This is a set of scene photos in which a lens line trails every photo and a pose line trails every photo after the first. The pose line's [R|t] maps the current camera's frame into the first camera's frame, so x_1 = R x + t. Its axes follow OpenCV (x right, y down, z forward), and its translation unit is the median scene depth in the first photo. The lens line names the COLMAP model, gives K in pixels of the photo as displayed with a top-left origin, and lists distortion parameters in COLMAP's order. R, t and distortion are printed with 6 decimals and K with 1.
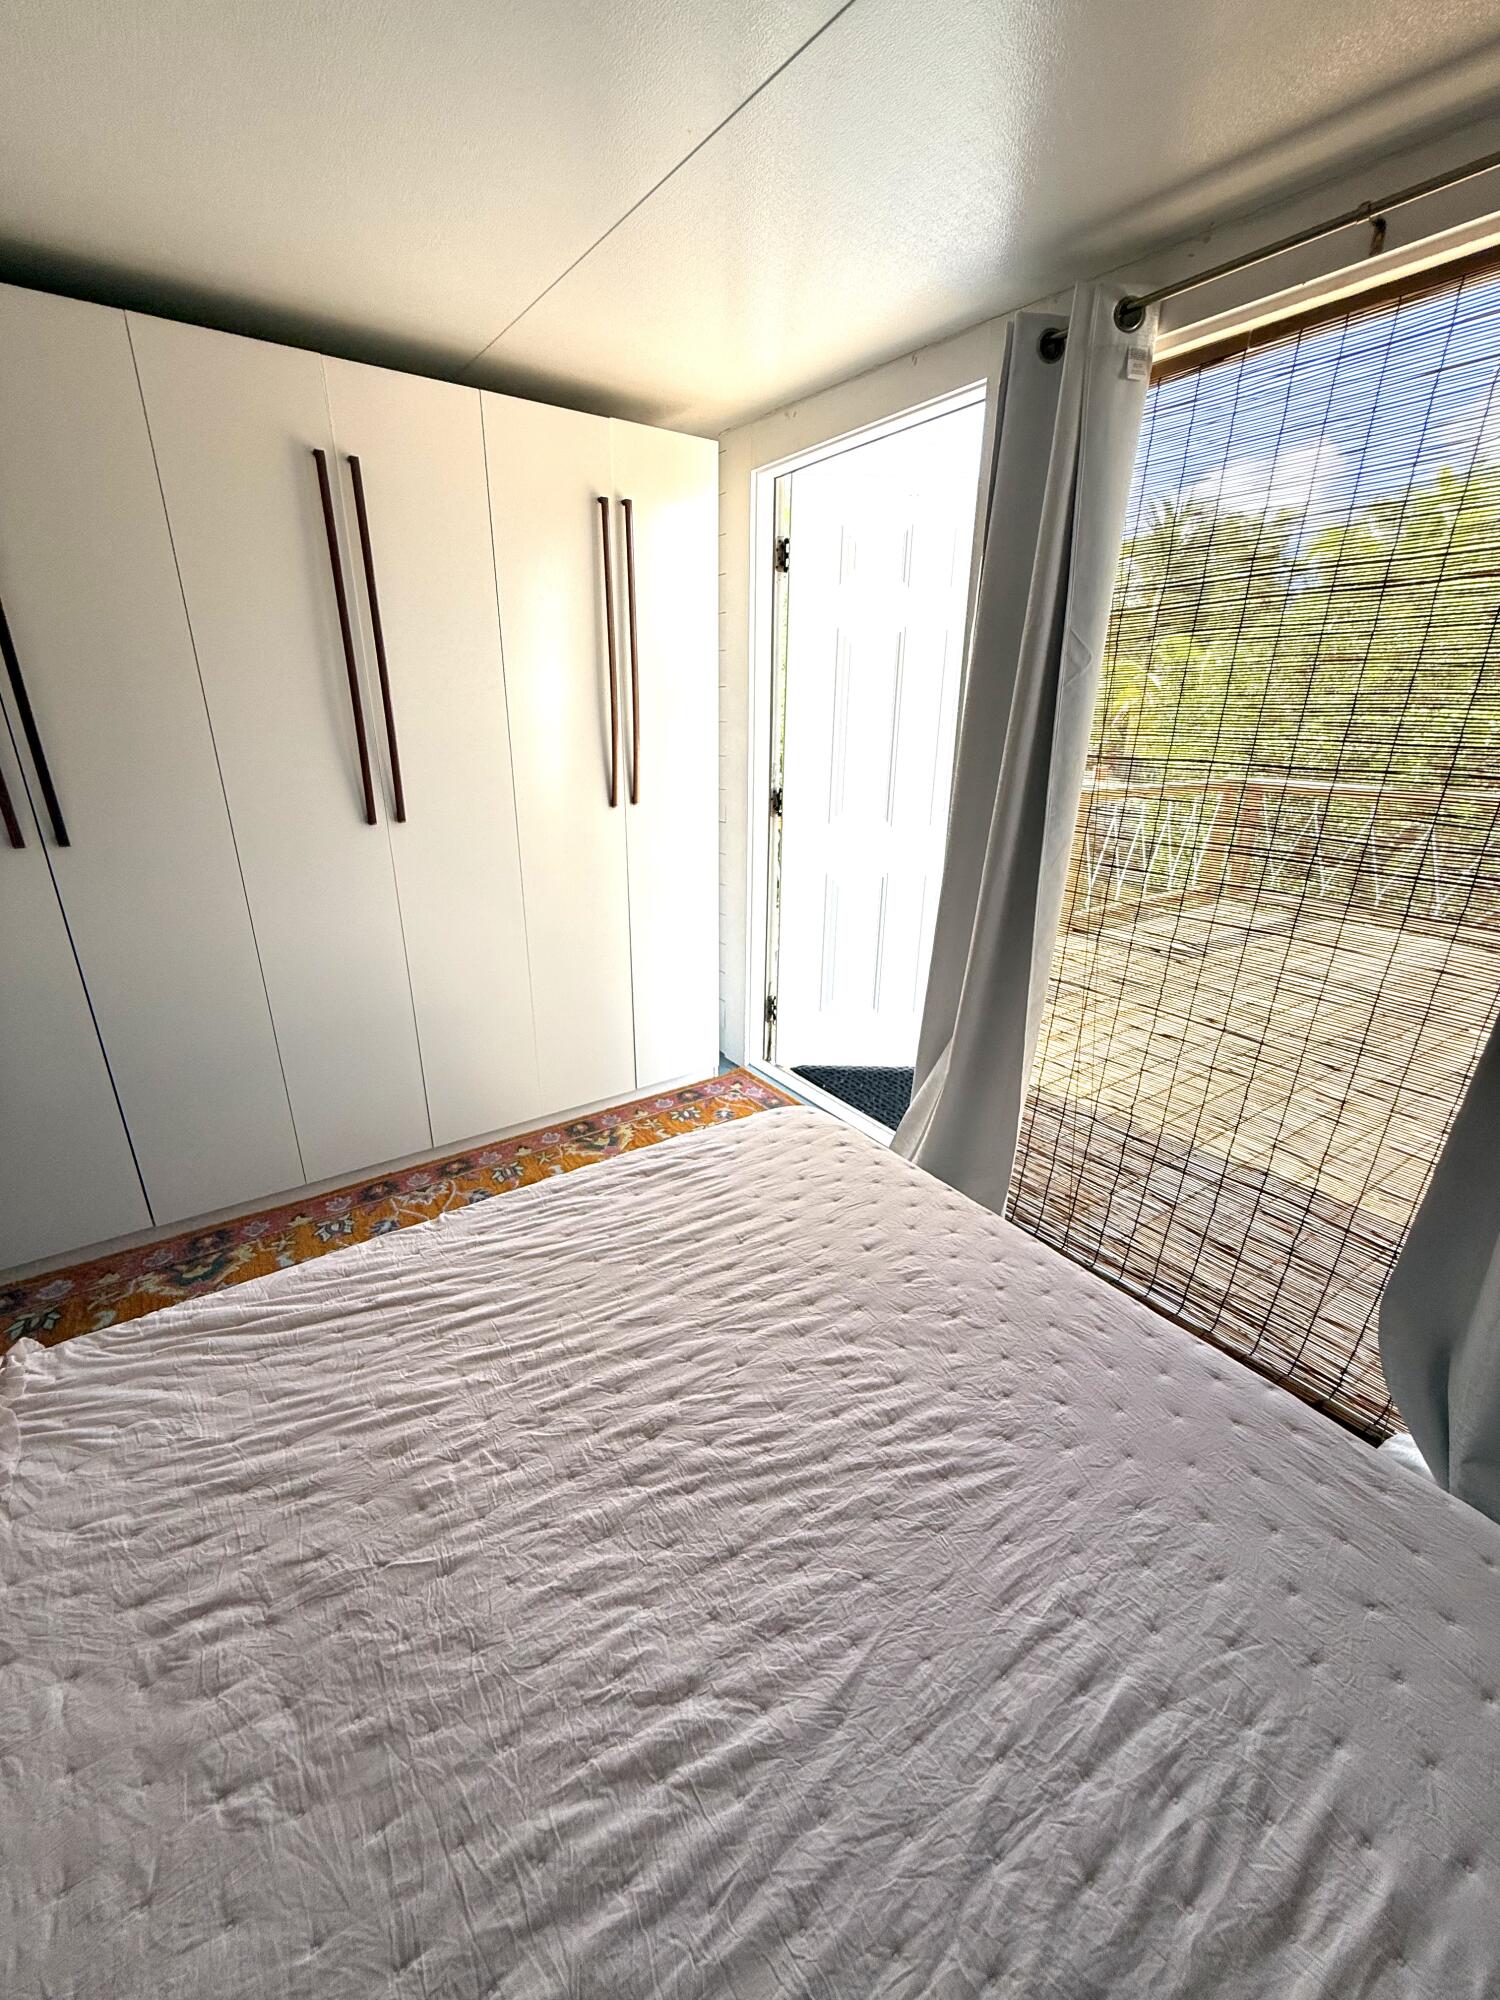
lens RADIAL K [[802.9, 0, 752.7], [0, 802.9, 998.5], [0, 0, 1]] dist [-0.002208, -0.000098]
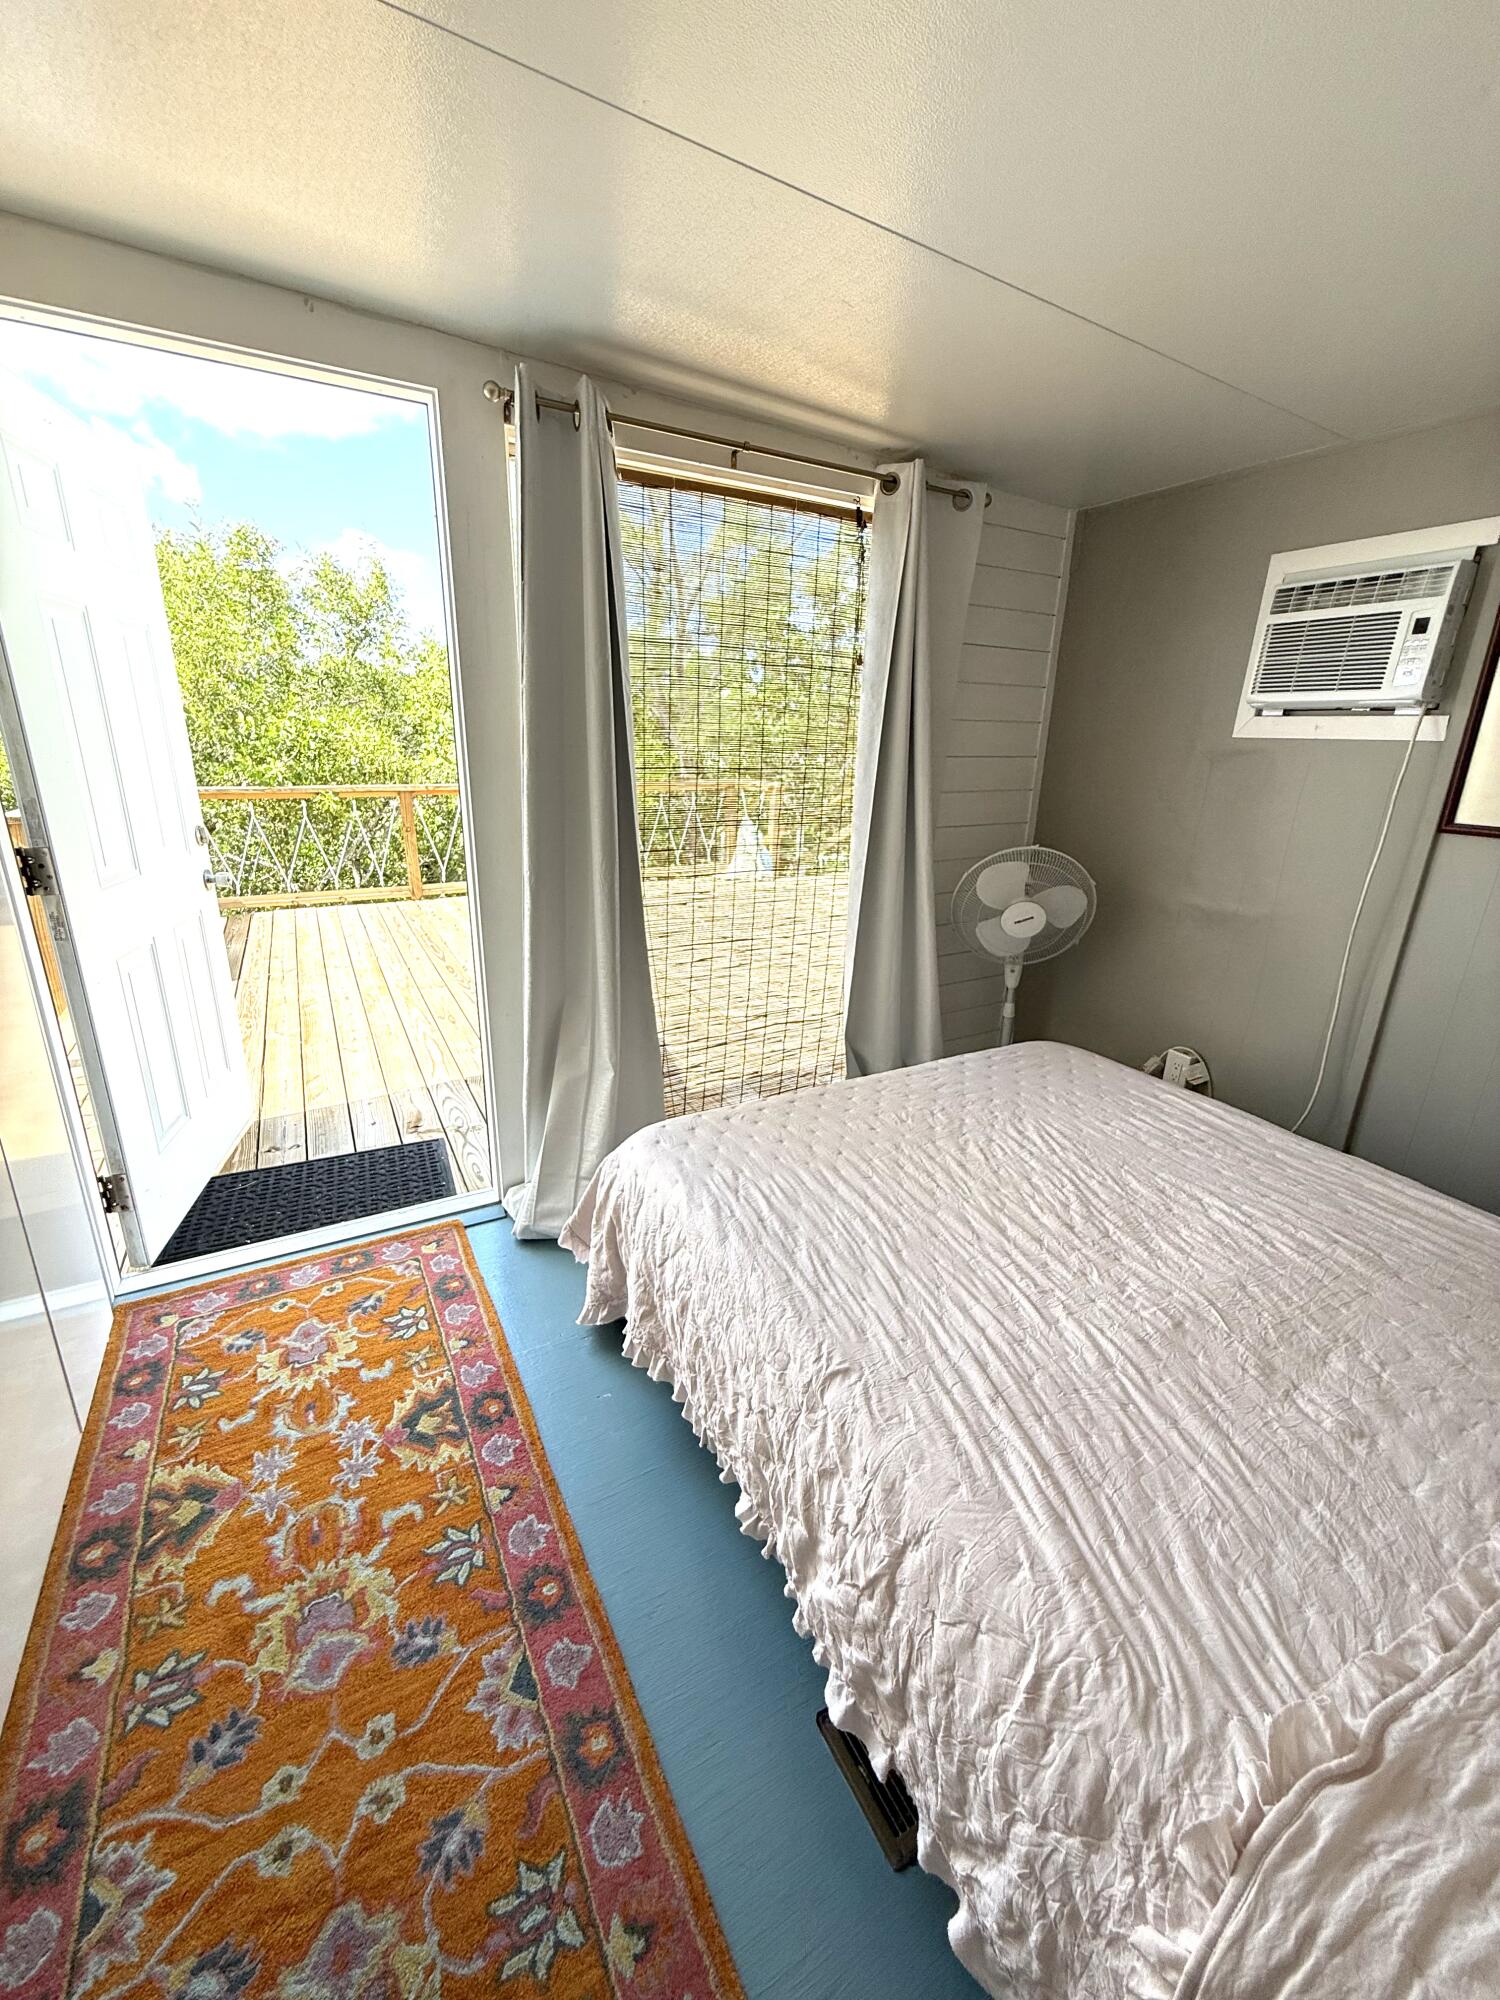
lens RADIAL K [[802.9, 0, 752.7], [0, 802.9, 998.5], [0, 0, 1]] dist [-0.002208, -0.000098]
pose [[0.095741, -0.318198, 0.943177, -0.994764], [0.312918, 0.909114, 0.274942, -0.301350], [-0.944942, 0.268814, 0.186610, 0.796345]]
